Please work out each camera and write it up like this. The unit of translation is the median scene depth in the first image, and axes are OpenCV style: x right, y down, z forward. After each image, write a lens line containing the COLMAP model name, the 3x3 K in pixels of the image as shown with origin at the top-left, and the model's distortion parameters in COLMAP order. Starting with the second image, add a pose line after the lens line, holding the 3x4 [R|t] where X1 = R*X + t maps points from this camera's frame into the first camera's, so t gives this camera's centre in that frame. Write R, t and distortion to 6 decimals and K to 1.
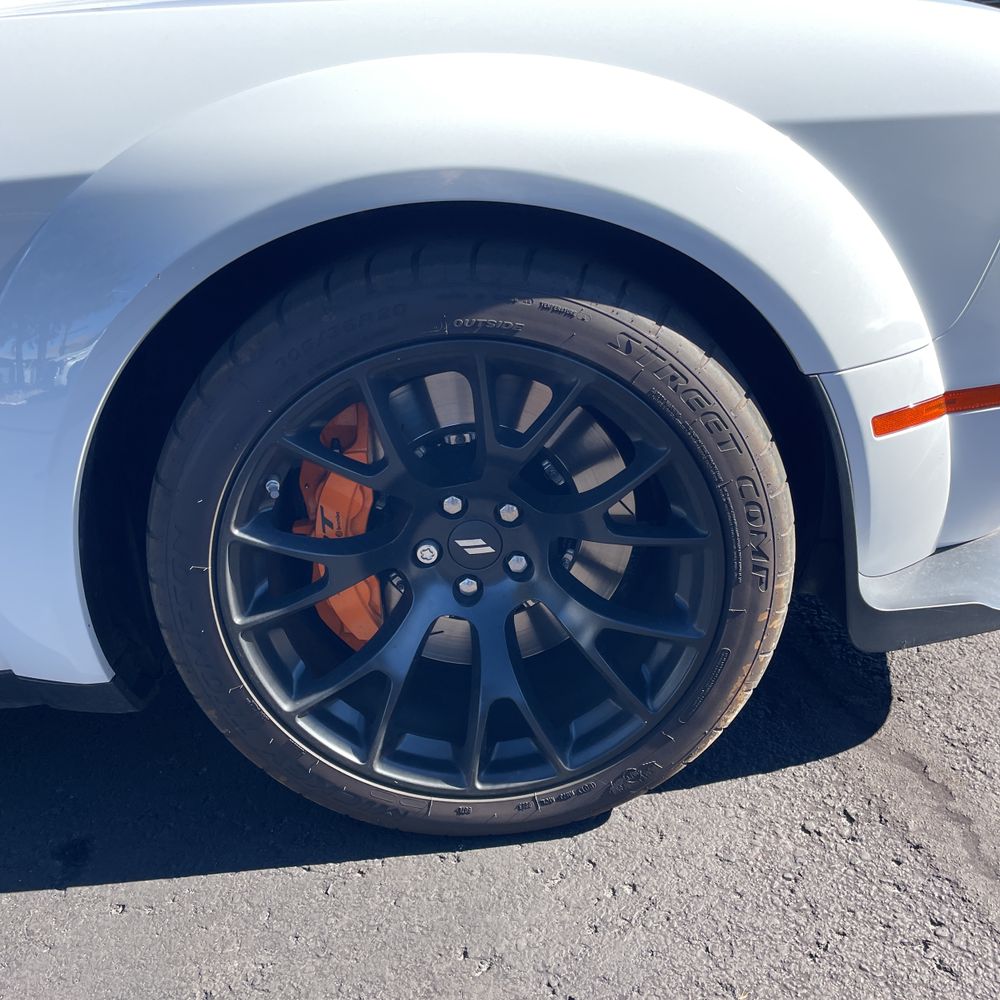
lens RADIAL K [[994.9, 0, 506.5], [0, 994.9, 510.2], [0, 0, 1]] dist [0.078805, -0.103240]
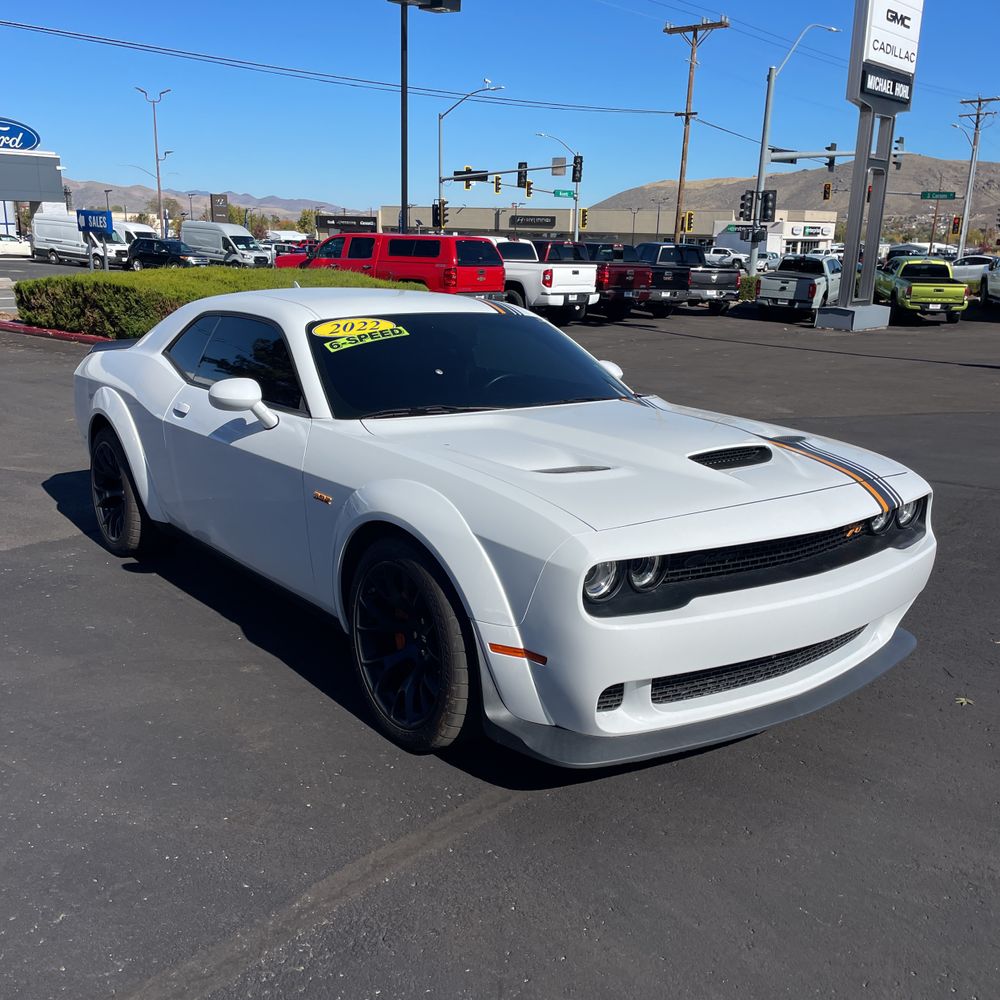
lens RADIAL K [[994.9, 0, 506.5], [0, 994.9, 510.2], [0, 0, 1]] dist [0.078805, -0.103240]
pose [[0.570860, 0.279483, -0.772016, 2.194188], [-0.383119, 0.922312, 0.050599, -0.535063], [0.726181, 0.266889, 0.633586, -0.712532]]
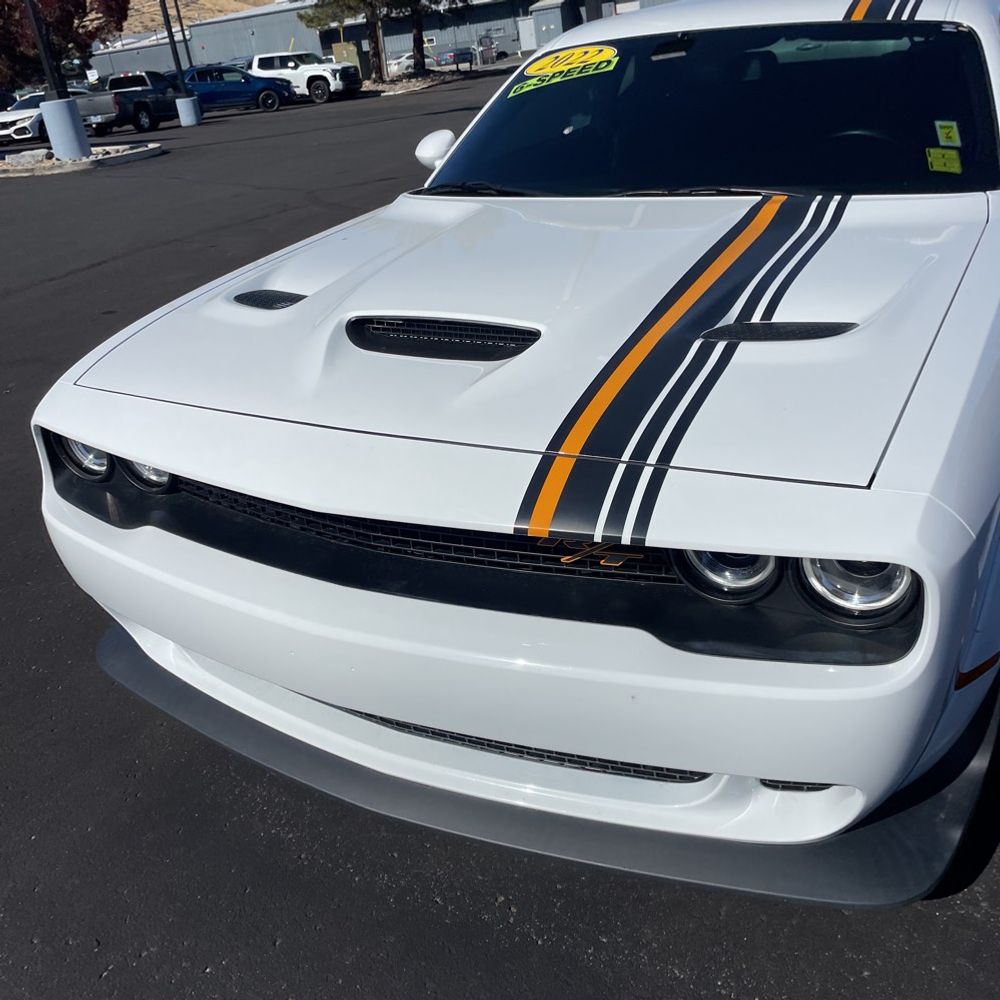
lens RADIAL K [[985.8, 0, 500.0], [0, 985.8, 500.0], [0, 0, 1]] dist [0.092319, -0.121704]
pose [[-0.500546, 0.486693, -0.715949, 1.473914], [-0.224251, 0.725887, 0.650230, -1.592302], [0.836161, 0.486022, -0.254199, 2.097461]]
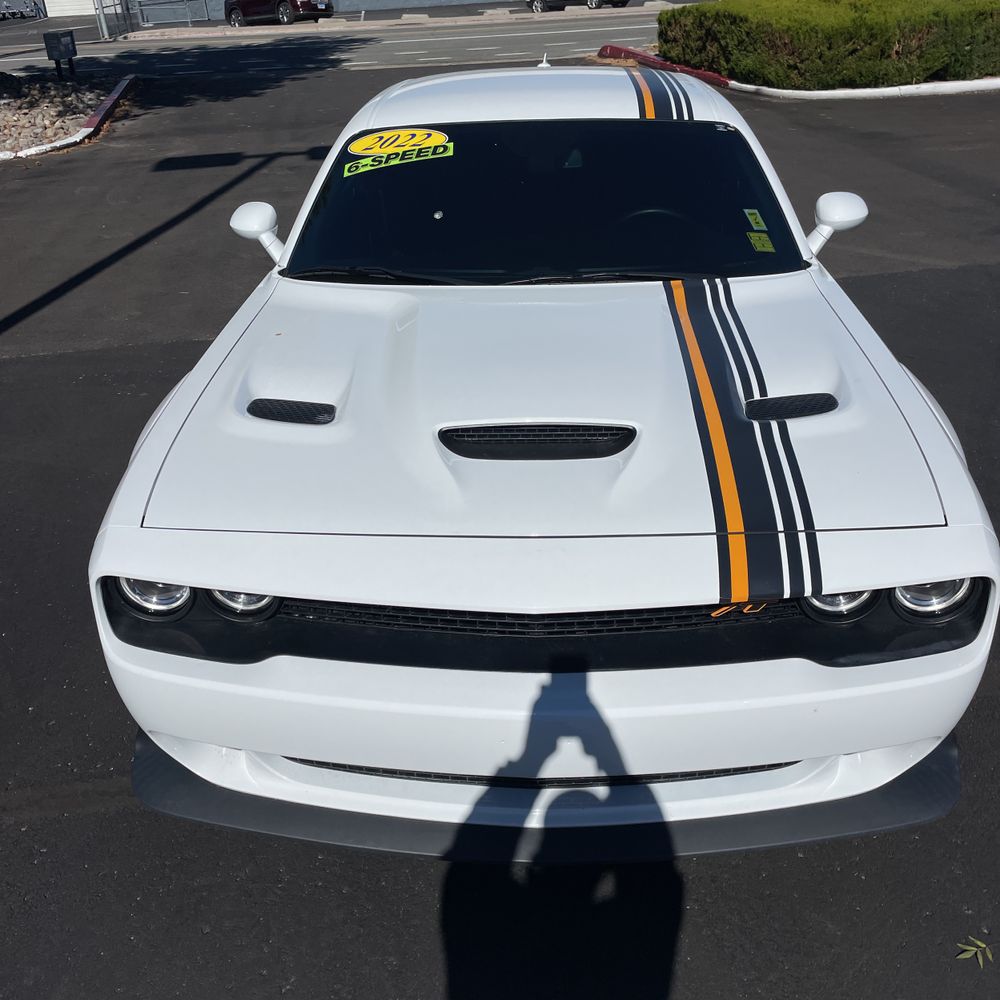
lens RADIAL K [[994.9, 0, 506.5], [0, 994.9, 510.2], [0, 0, 1]] dist [0.078805, -0.103240]
pose [[-0.083486, 0.538292, -0.838613, 1.840881], [-0.364065, 0.766902, 0.528506, -1.572866], [0.927624, 0.349432, 0.131947, 1.281884]]
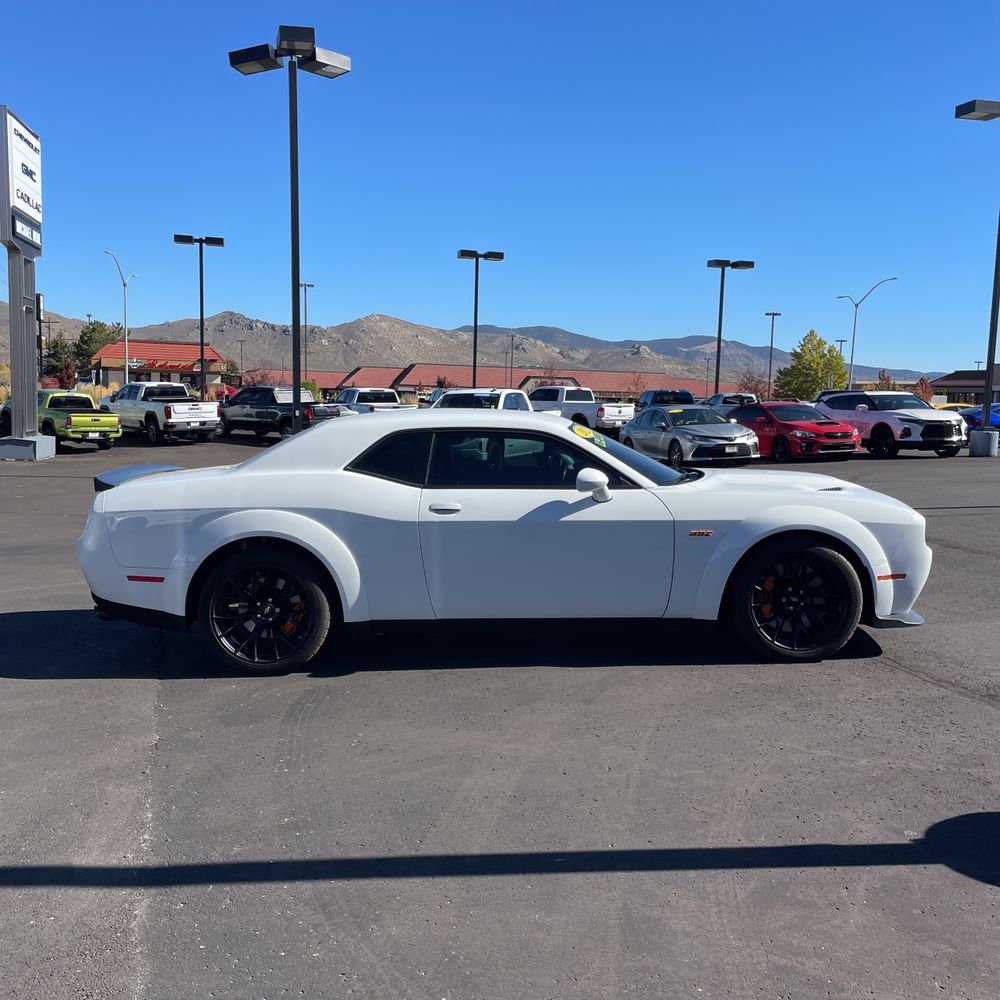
lens RADIAL K [[985.8, 0, 500.0], [0, 985.8, 500.0], [0, 0, 1]] dist [0.092319, -0.121704]
pose [[0.996531, 0.081687, -0.015918, -1.425255], [-0.082586, 0.947029, -0.310346, 1.204183], [-0.010276, 0.310584, 0.950490, -3.731214]]
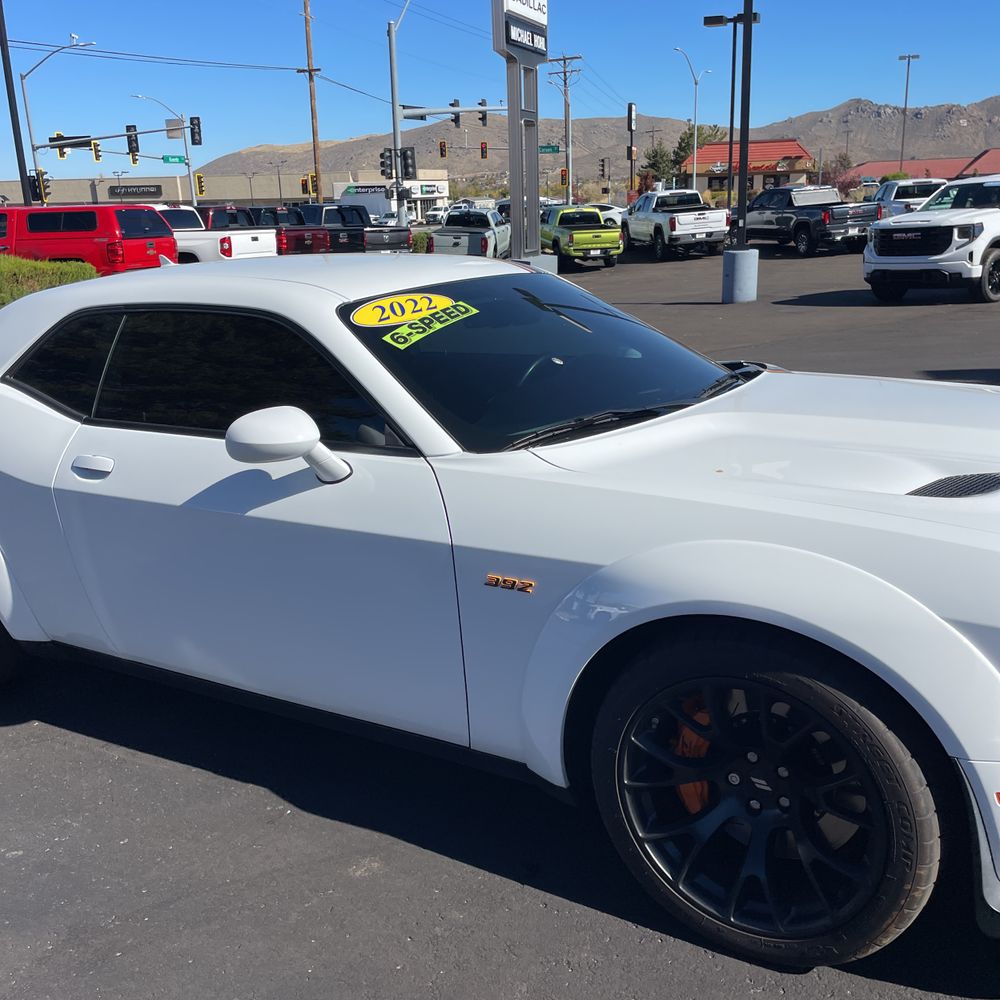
lens RADIAL K [[997.8, 0, 510.4], [0, 997.8, 495.7], [0, 0, 1]] dist [0.076998, -0.100569]
pose [[0.830489, 0.184116, -0.525727, 0.449055], [-0.239451, 0.970145, -0.038503, -0.287614], [0.502943, 0.157862, 0.849781, -0.827544]]
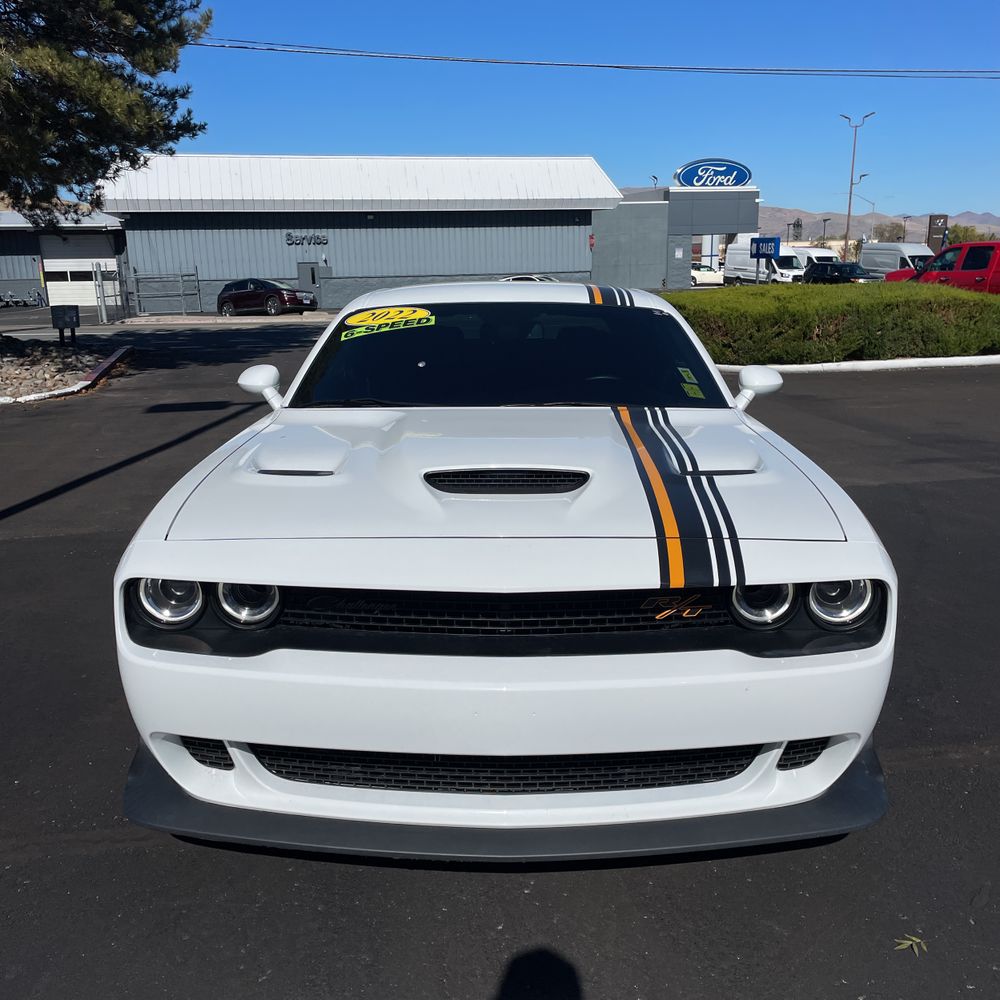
lens RADIAL K [[990.7, 0, 511.4], [0, 990.7, 513.0], [0, 0, 1]] dist [0.091457, -0.135299]
pose [[-0.048432, 0.297400, -0.953524, 2.295261], [-0.390131, 0.873180, 0.292156, -1.319168], [0.919485, 0.386148, 0.073735, 1.399238]]
